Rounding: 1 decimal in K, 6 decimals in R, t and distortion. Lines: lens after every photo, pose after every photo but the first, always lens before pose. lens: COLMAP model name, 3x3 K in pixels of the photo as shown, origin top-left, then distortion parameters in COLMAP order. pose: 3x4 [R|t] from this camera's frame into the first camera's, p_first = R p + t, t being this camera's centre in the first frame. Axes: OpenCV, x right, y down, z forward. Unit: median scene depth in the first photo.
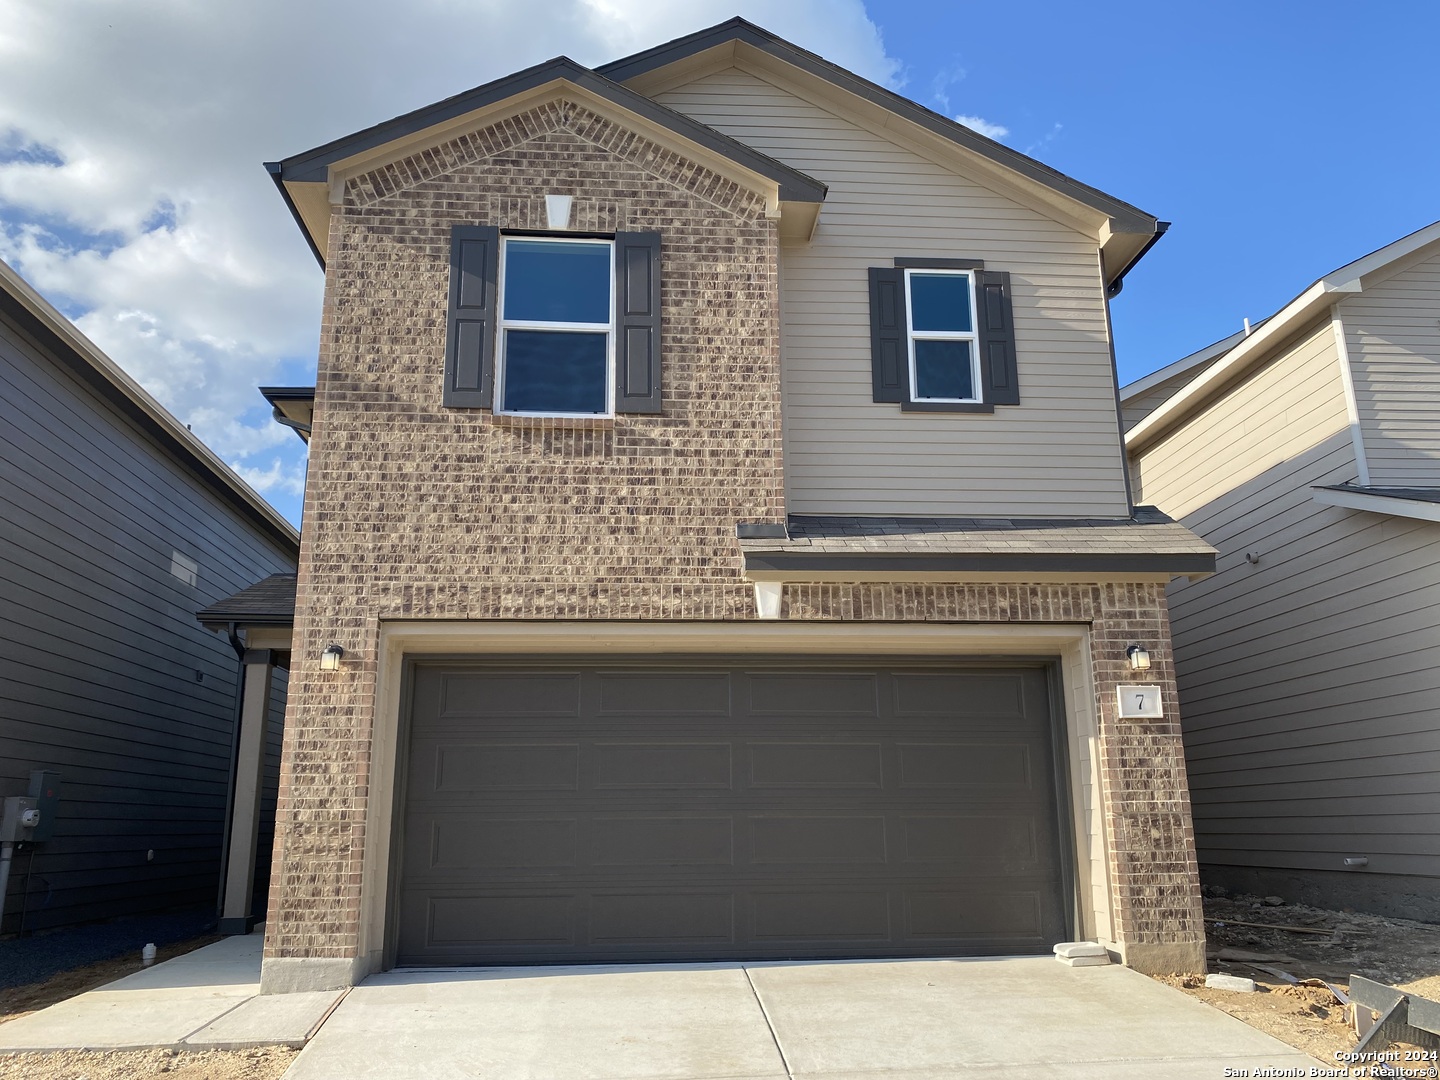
lens RADIAL K [[1112.1, 0, 730.6], [0, 1112.1, 533.6], [0, 0, 1]] dist [0.053331, -0.050058]
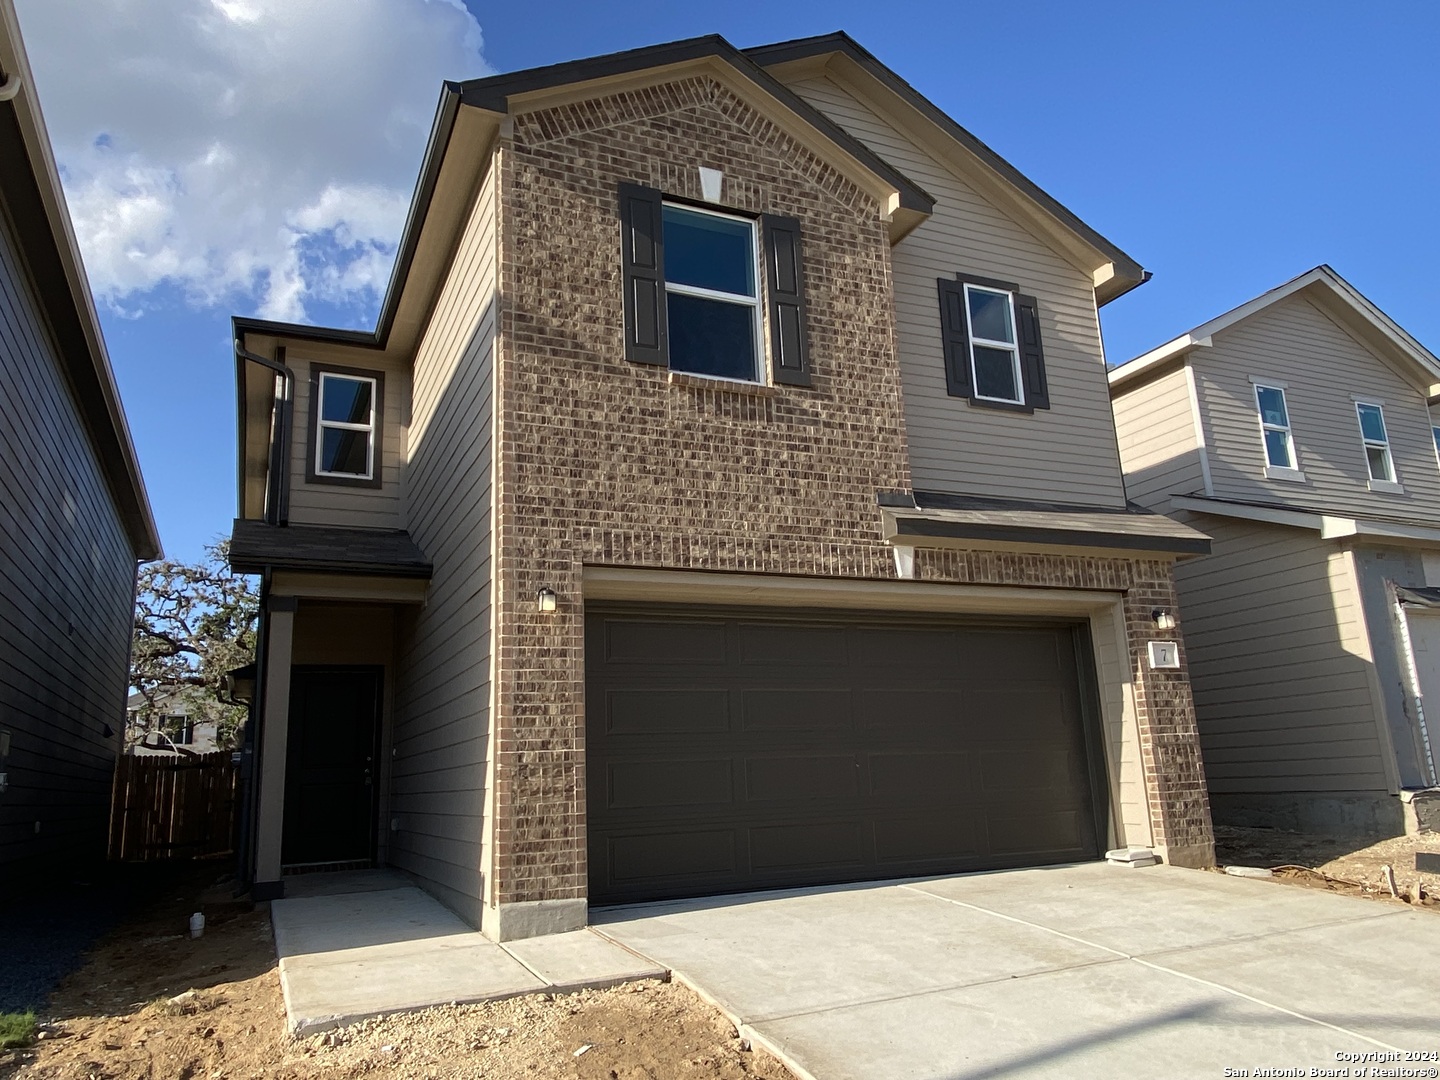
lens RADIAL K [[995.6, 0, 715.9], [0, 995.6, 545.2], [0, 0, 1]] dist [0.063540, -0.004180]
pose [[0.942437, 0.046451, 0.331141, -0.471865], [-0.053780, 0.998468, 0.012999, 0.039216], [-0.330030, -0.030060, 0.943492, 0.106368]]
